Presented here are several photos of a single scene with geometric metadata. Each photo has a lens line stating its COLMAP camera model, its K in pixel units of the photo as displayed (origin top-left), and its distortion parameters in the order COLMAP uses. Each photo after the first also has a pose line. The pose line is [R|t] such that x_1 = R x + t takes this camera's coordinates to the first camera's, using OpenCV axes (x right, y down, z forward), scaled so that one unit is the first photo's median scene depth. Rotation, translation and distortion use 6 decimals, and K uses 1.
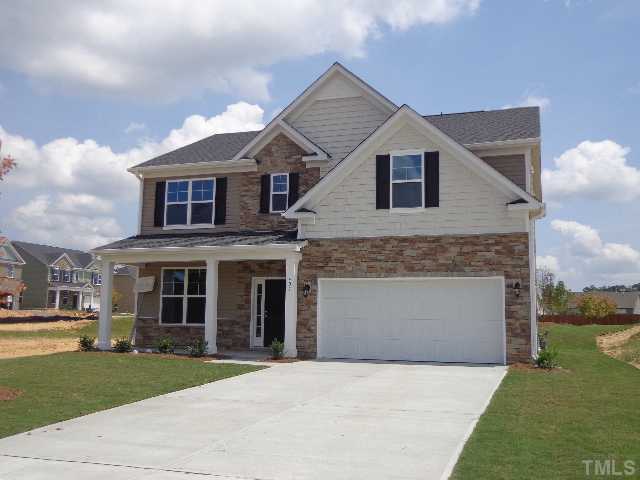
lens RADIAL K [[654.8, 0, 320.3], [0, 654.8, 241.0], [0, 0, 1]] dist [-0.017191, 0.000000]
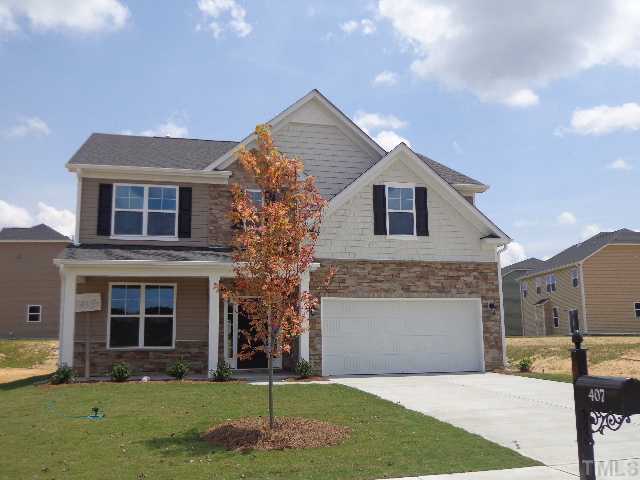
lens RADIAL K [[654.8, 0, 320.1], [0, 654.8, 238.2], [0, 0, 1]] dist [-0.017191, 0.000000]
pose [[0.834134, 0.062028, 0.548063, -0.578659], [-0.041976, 0.997914, -0.049054, 0.014658], [-0.549962, 0.017912, 0.834997, 0.144899]]
